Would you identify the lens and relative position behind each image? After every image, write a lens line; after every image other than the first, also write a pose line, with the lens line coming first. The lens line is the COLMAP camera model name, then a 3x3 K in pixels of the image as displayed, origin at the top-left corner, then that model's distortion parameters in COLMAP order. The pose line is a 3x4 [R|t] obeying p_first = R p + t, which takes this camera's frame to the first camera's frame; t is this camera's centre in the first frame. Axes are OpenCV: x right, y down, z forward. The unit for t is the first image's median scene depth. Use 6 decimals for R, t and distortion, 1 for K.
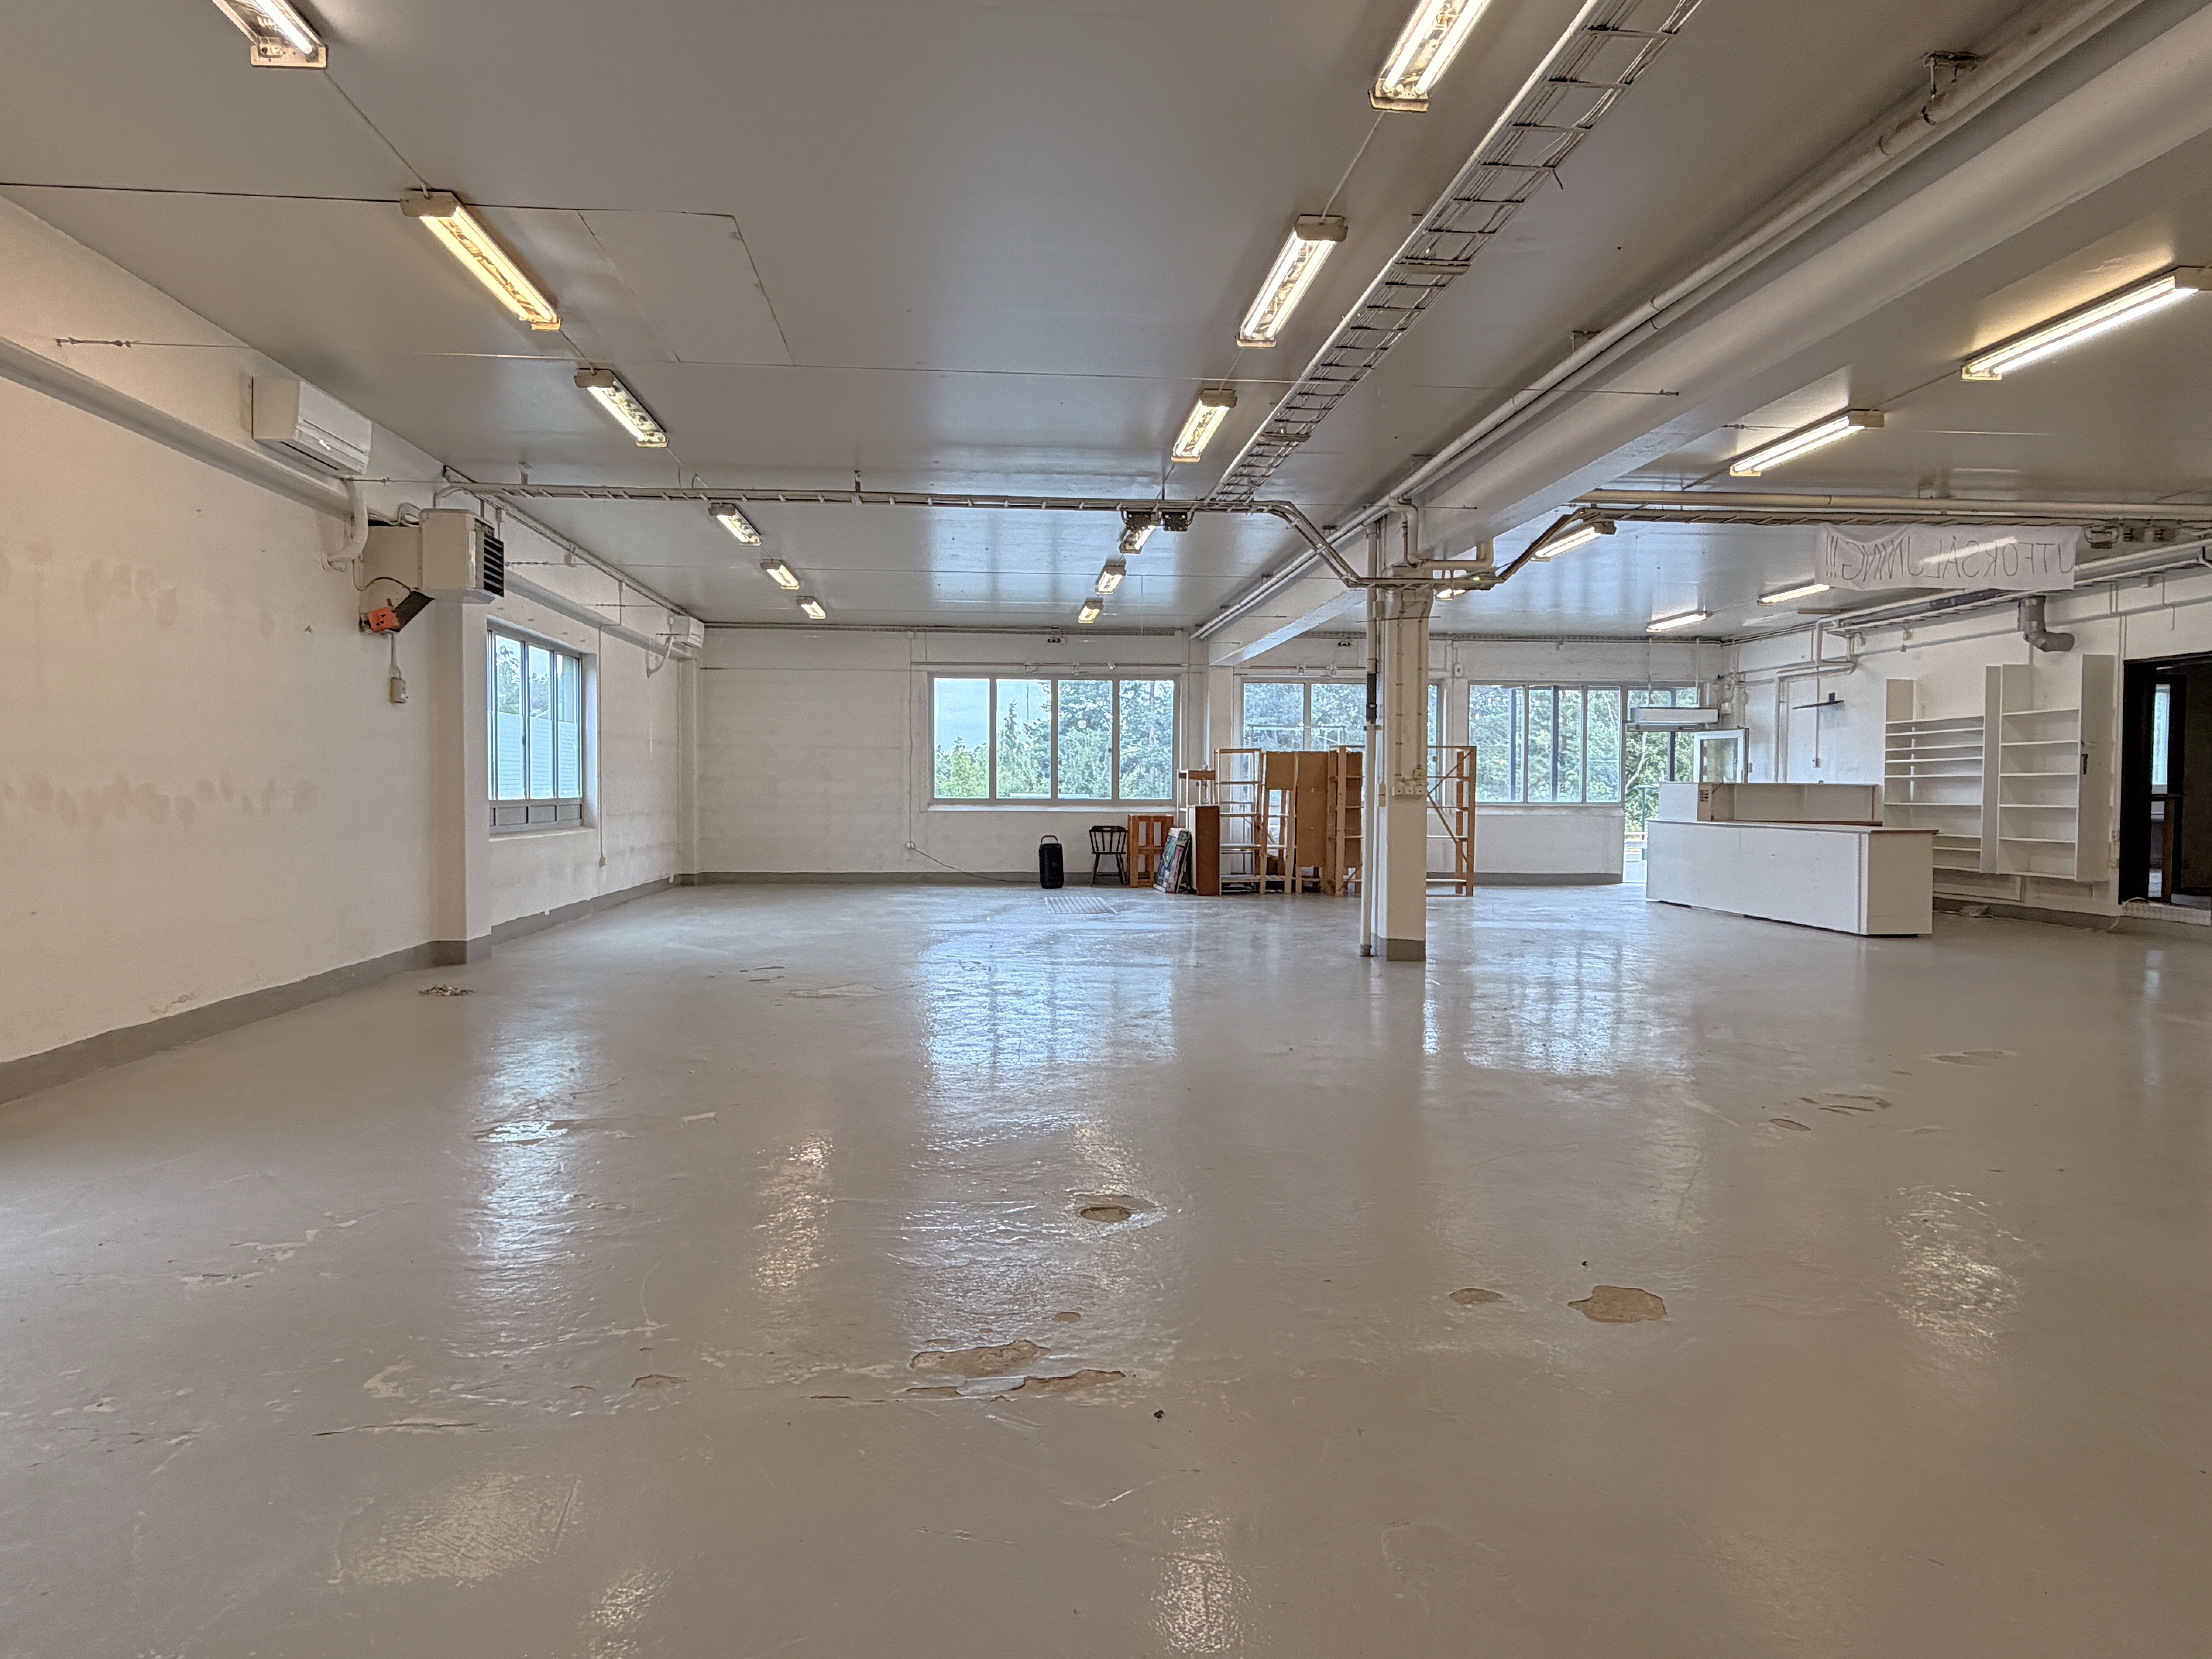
lens RADIAL K [[1416.4, 0, 1106.0], [0, 1416.4, 829.5], [0, 0, 1]] dist [-0.001108, 0.002421]
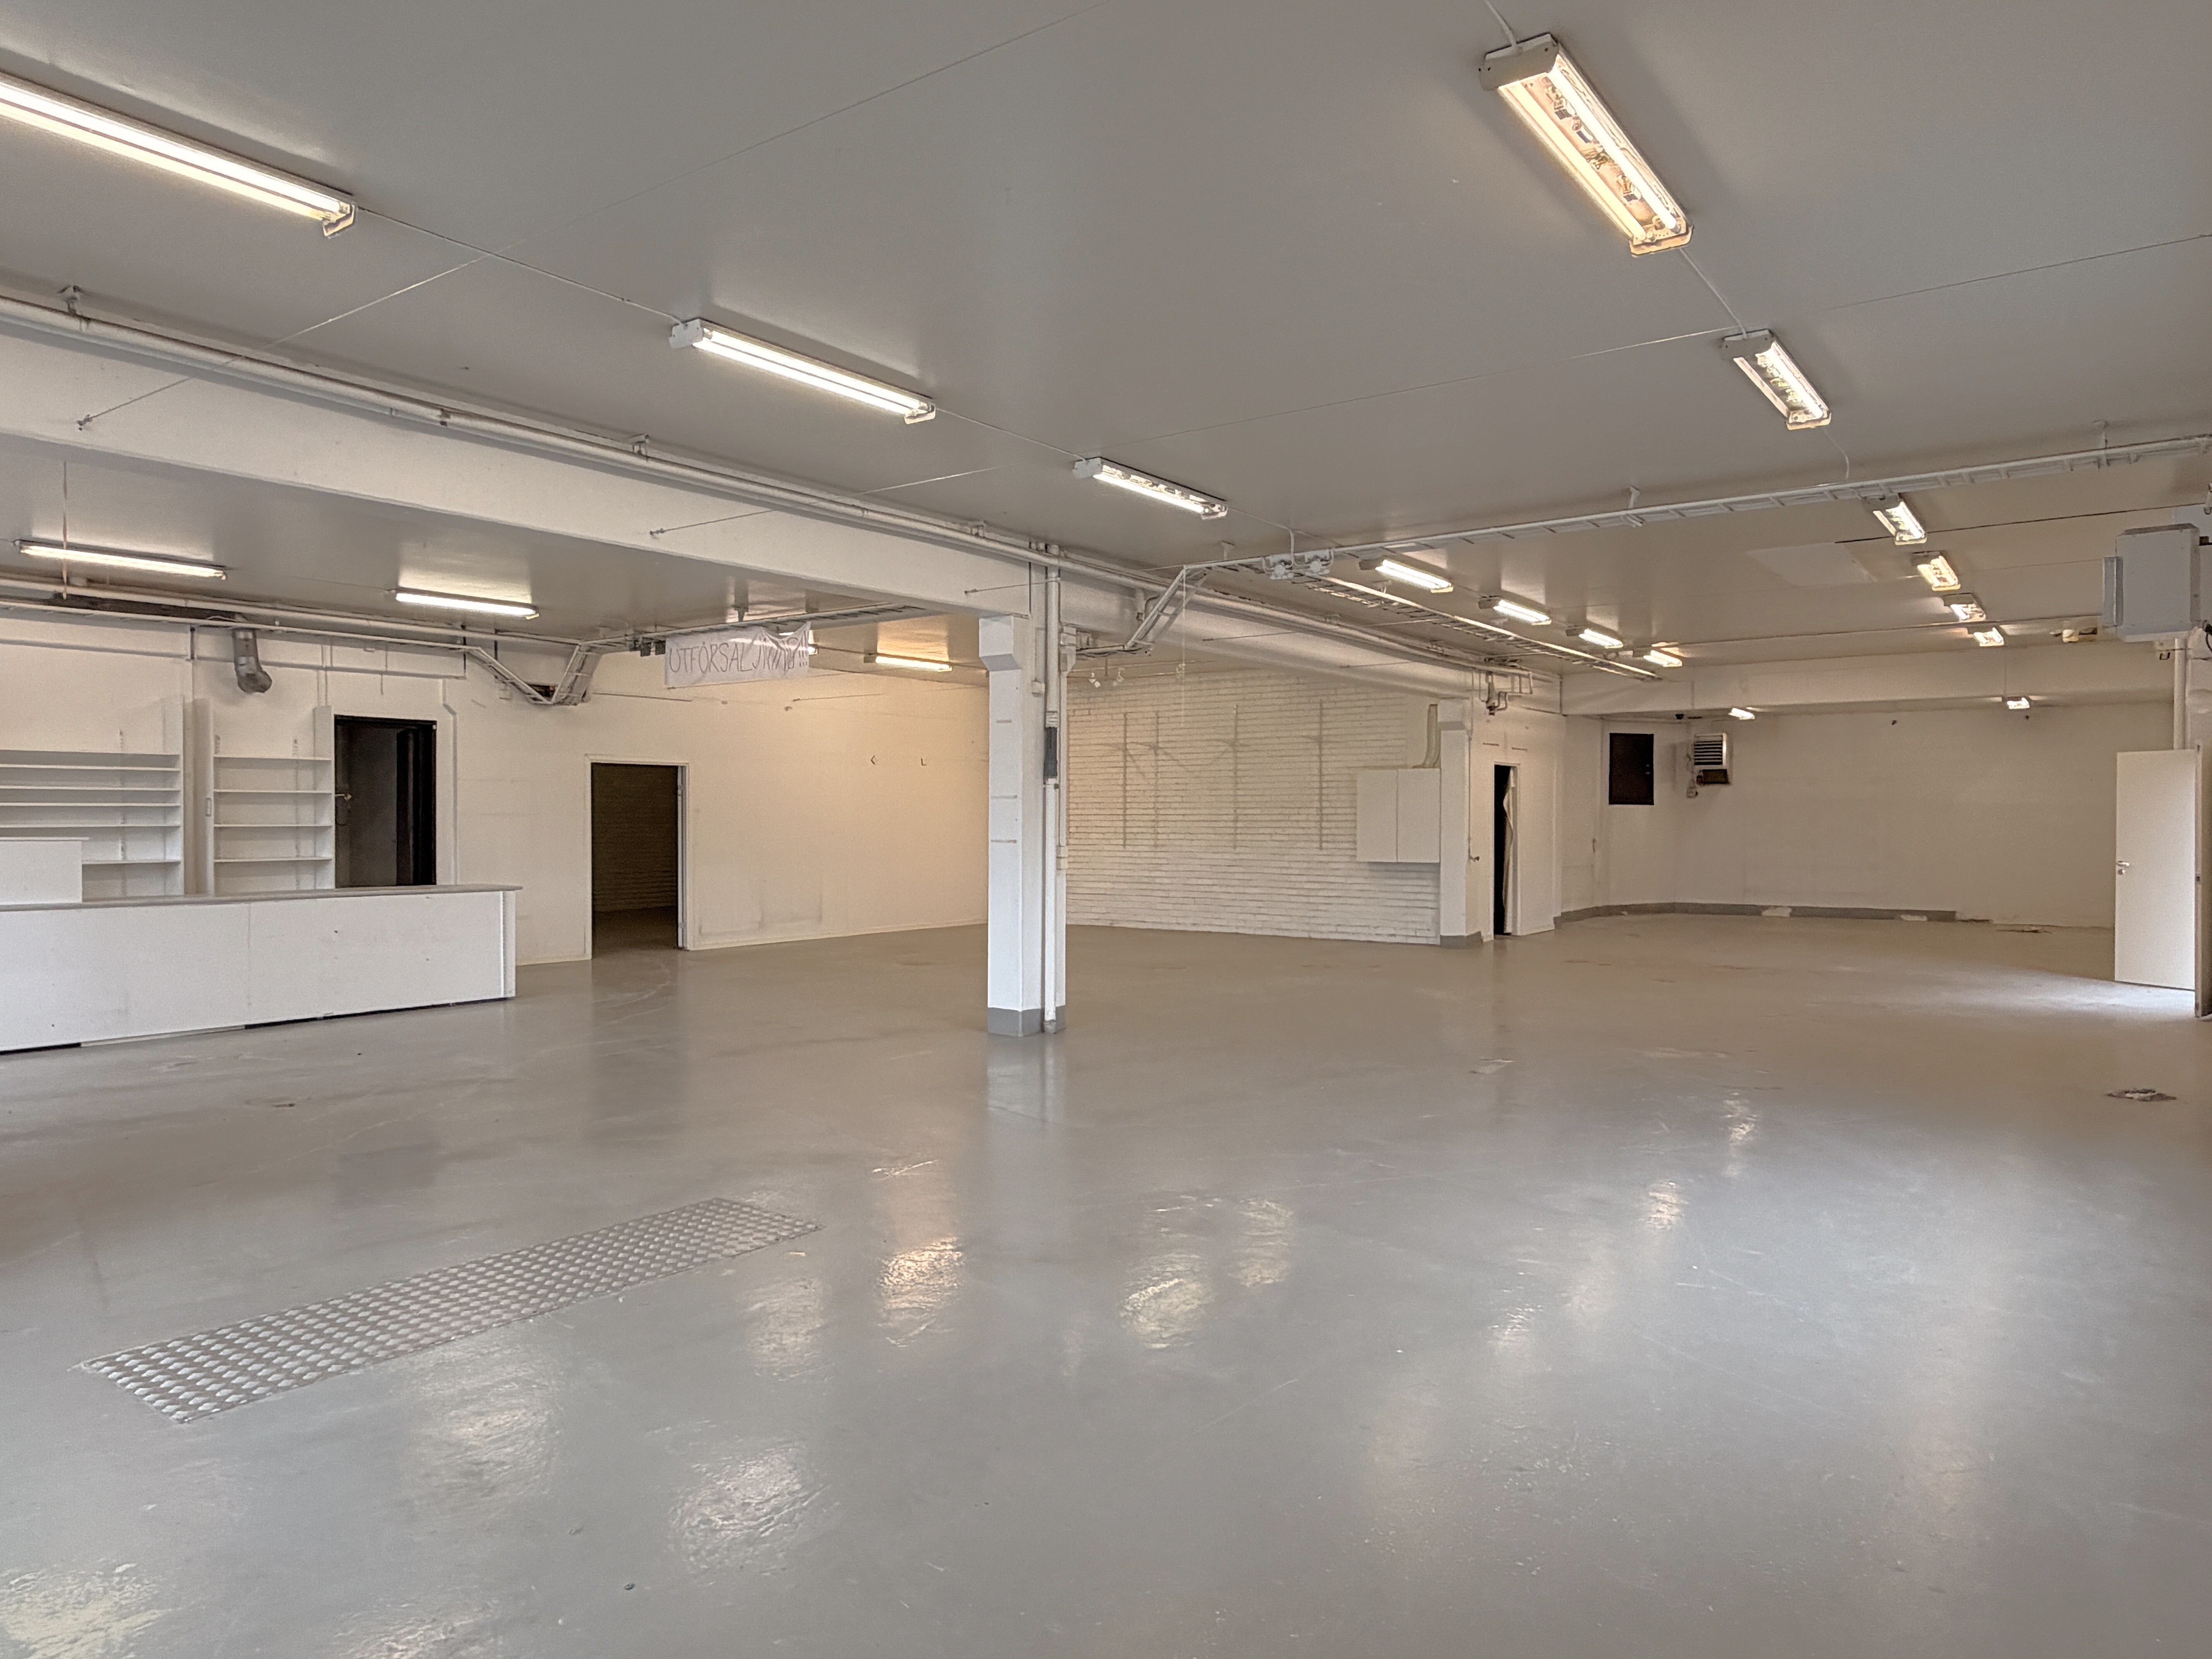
lens RADIAL K [[1416.4, 0, 1106.0], [0, 1416.4, 829.5], [0, 0, 1]] dist [-0.001108, 0.002421]
pose [[-0.757054, -0.008296, 0.653300, -0.292484], [0.015560, 0.999407, 0.030722, -0.046027], [-0.653167, 0.033424, -0.756475, 1.101629]]
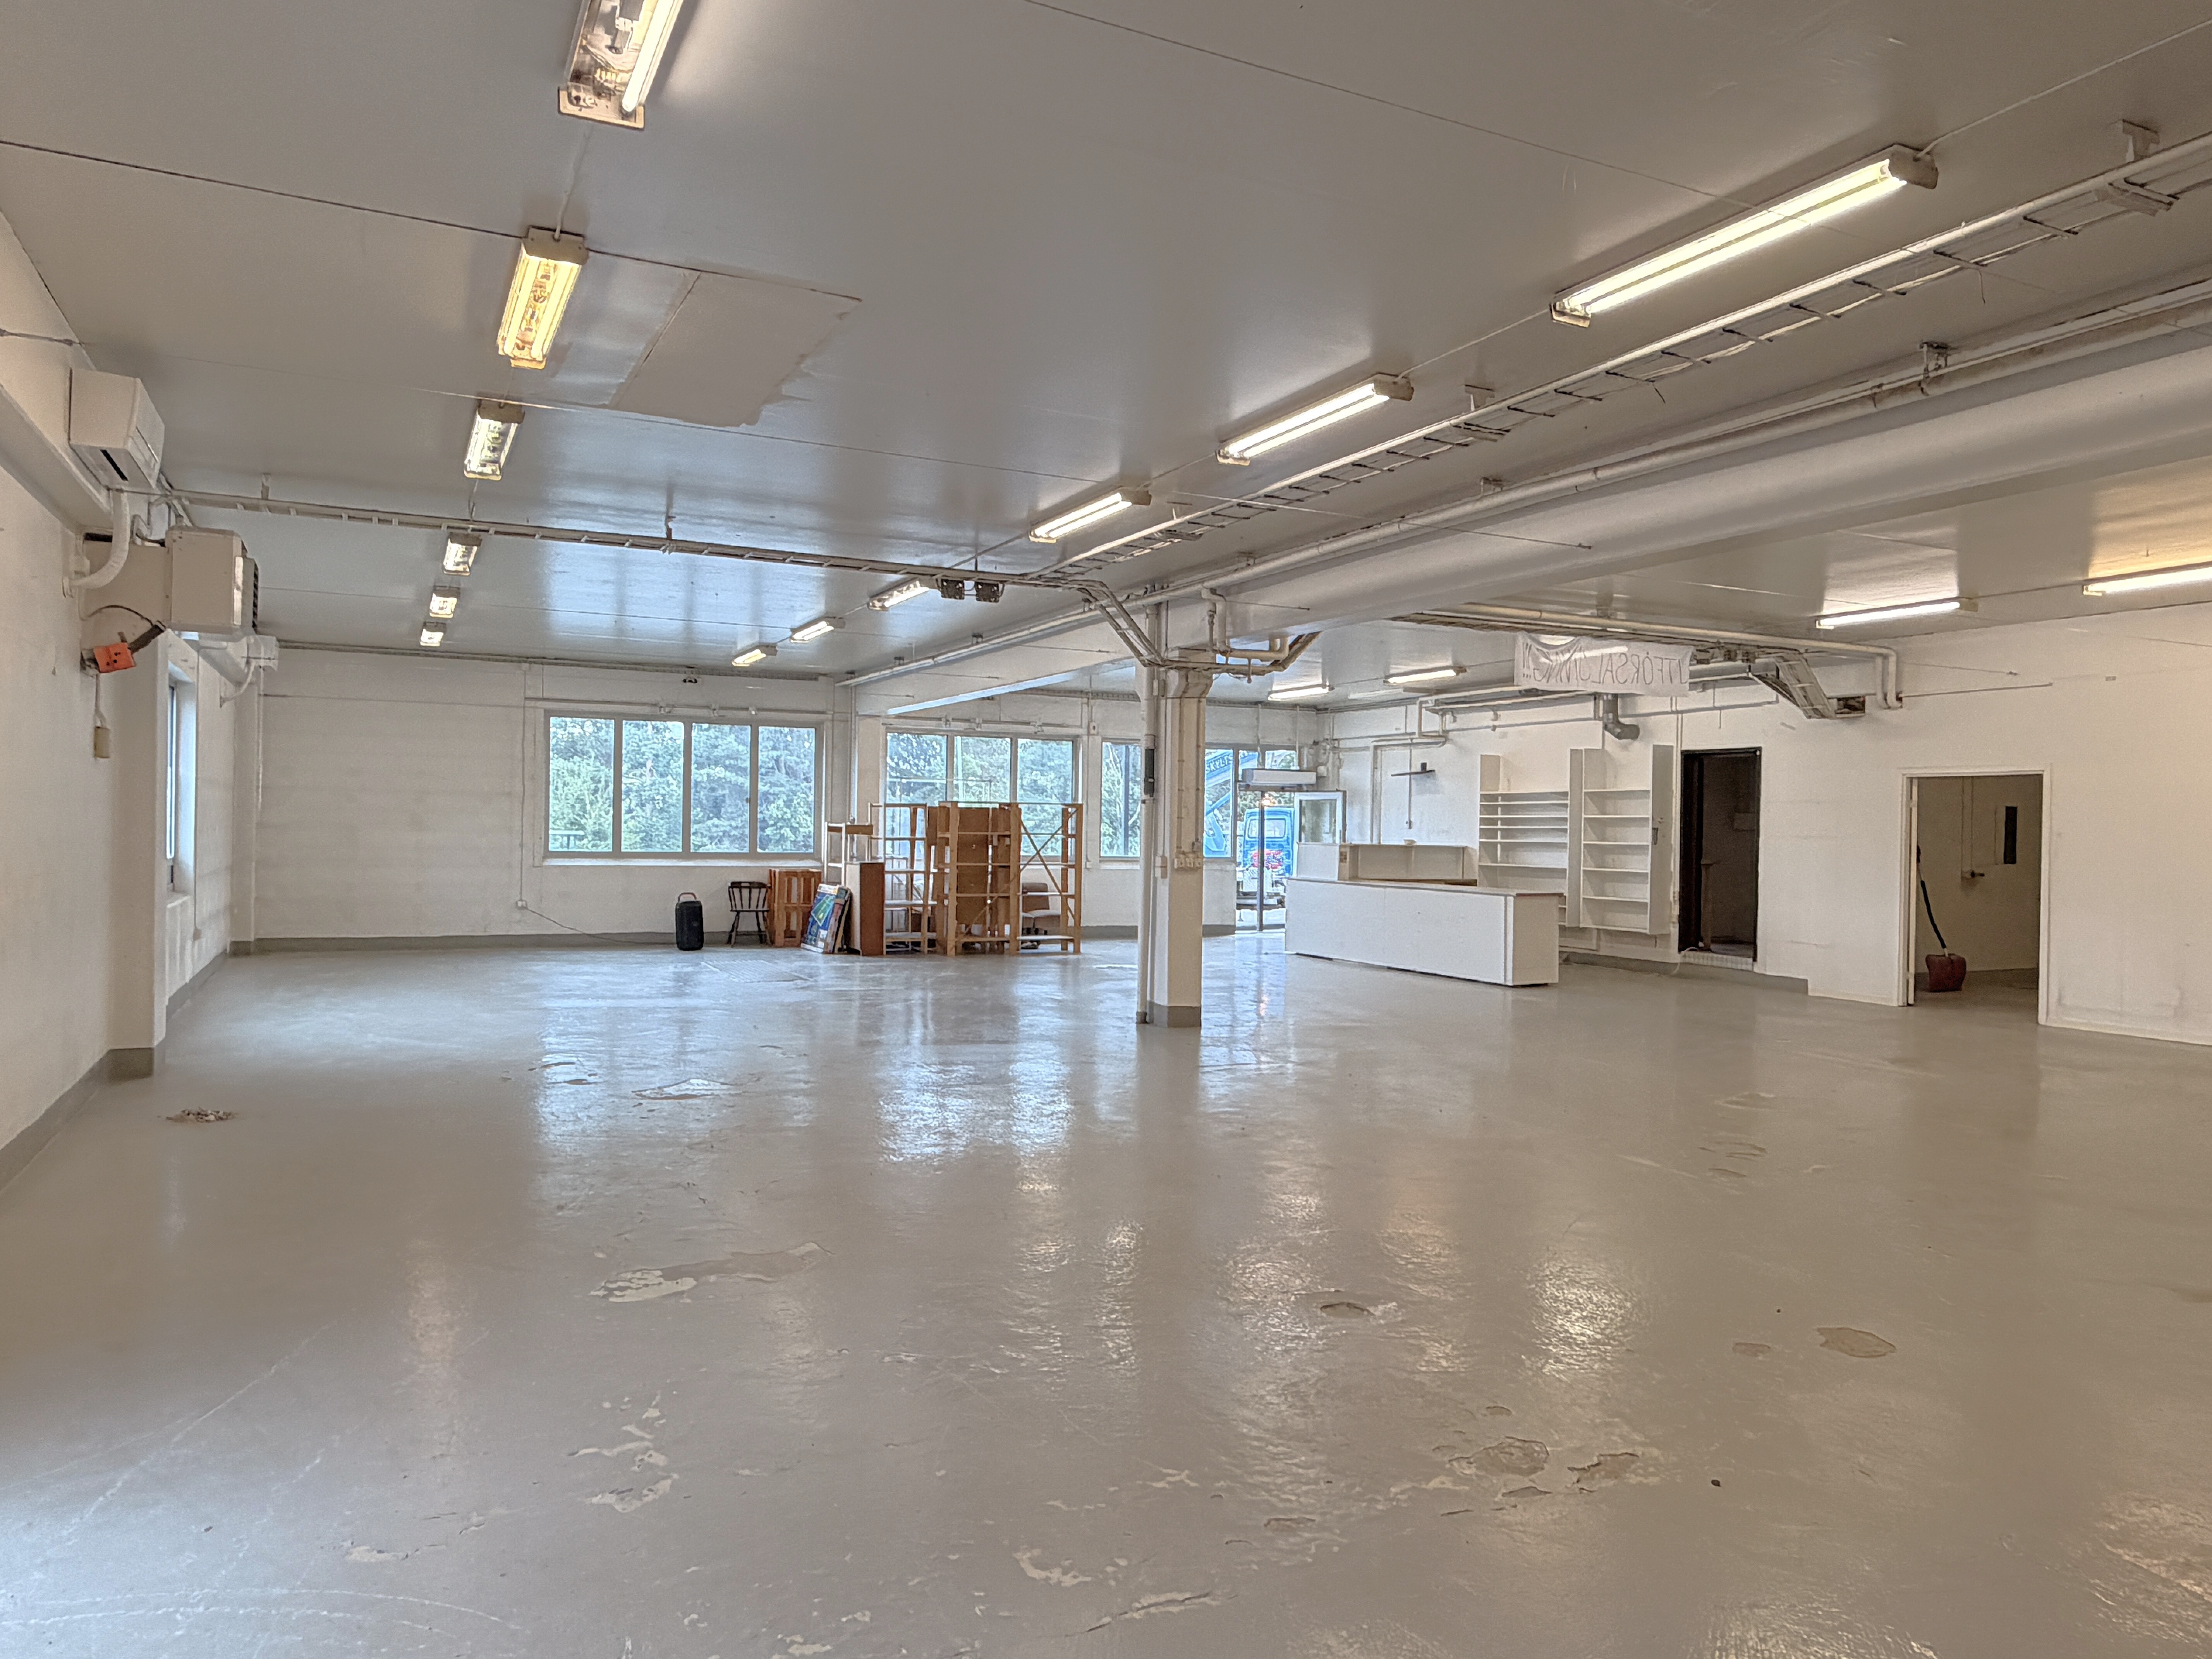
lens RADIAL K [[1480.6, 0, 1106.0], [0, 1480.6, 829.5], [0, 0, 1]] dist [-0.000931, -0.000074]
pose [[0.931636, 0.010884, 0.363230, -0.151604], [-0.002673, 0.999730, -0.023099, -0.016981], [-0.363383, 0.020549, 0.931413, 0.004982]]
